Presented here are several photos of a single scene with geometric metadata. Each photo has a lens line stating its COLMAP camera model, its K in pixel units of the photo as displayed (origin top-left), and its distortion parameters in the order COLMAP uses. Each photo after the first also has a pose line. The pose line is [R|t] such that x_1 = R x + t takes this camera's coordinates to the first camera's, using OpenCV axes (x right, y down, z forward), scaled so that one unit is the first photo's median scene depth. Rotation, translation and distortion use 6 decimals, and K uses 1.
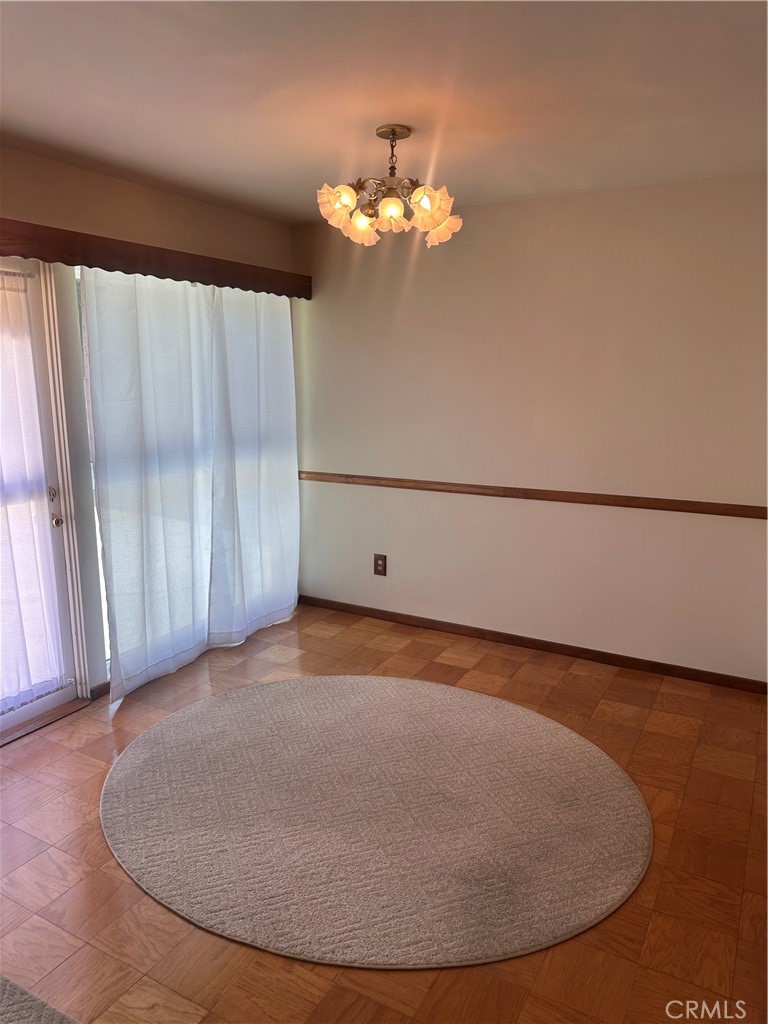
lens RADIAL K [[712.4, 0, 384.0], [0, 712.4, 512.0], [0, 0, 1]] dist [0.004409, 0.000089]
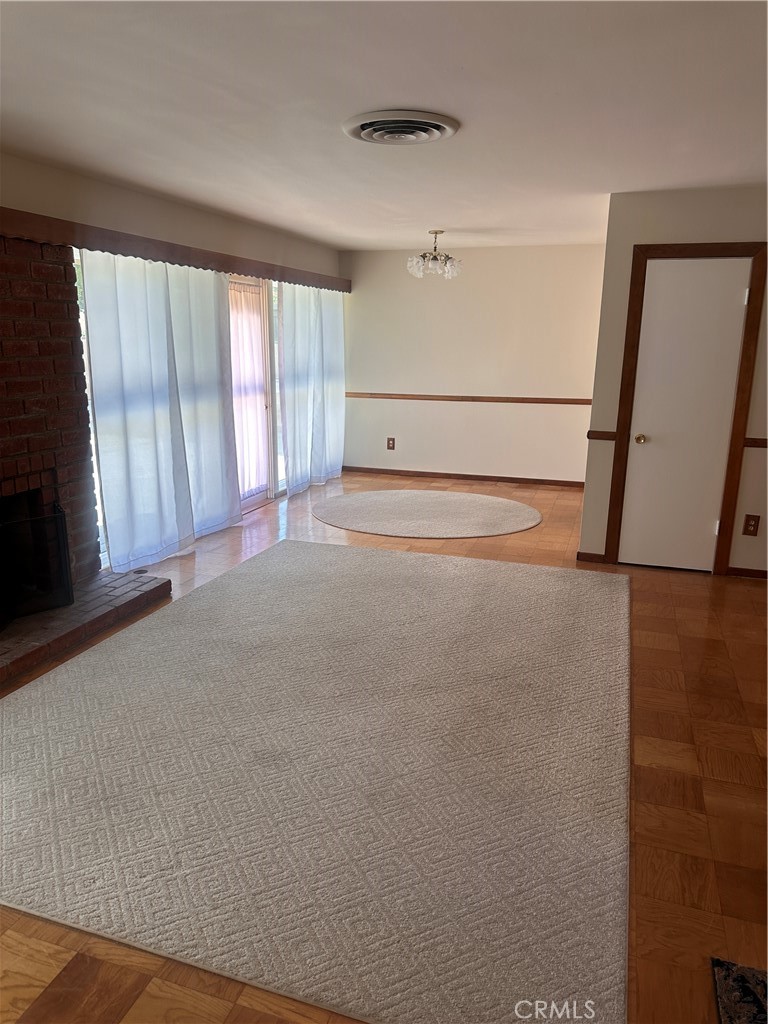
lens RADIAL K [[712.4, 0, 384.0], [0, 712.4, 512.0], [0, 0, 1]] dist [0.004409, 0.000089]
pose [[0.981493, -0.039720, 0.187334, -0.391841], [0.031585, 0.998432, 0.046213, 0.174427], [-0.188876, -0.039441, 0.981209, -0.816402]]
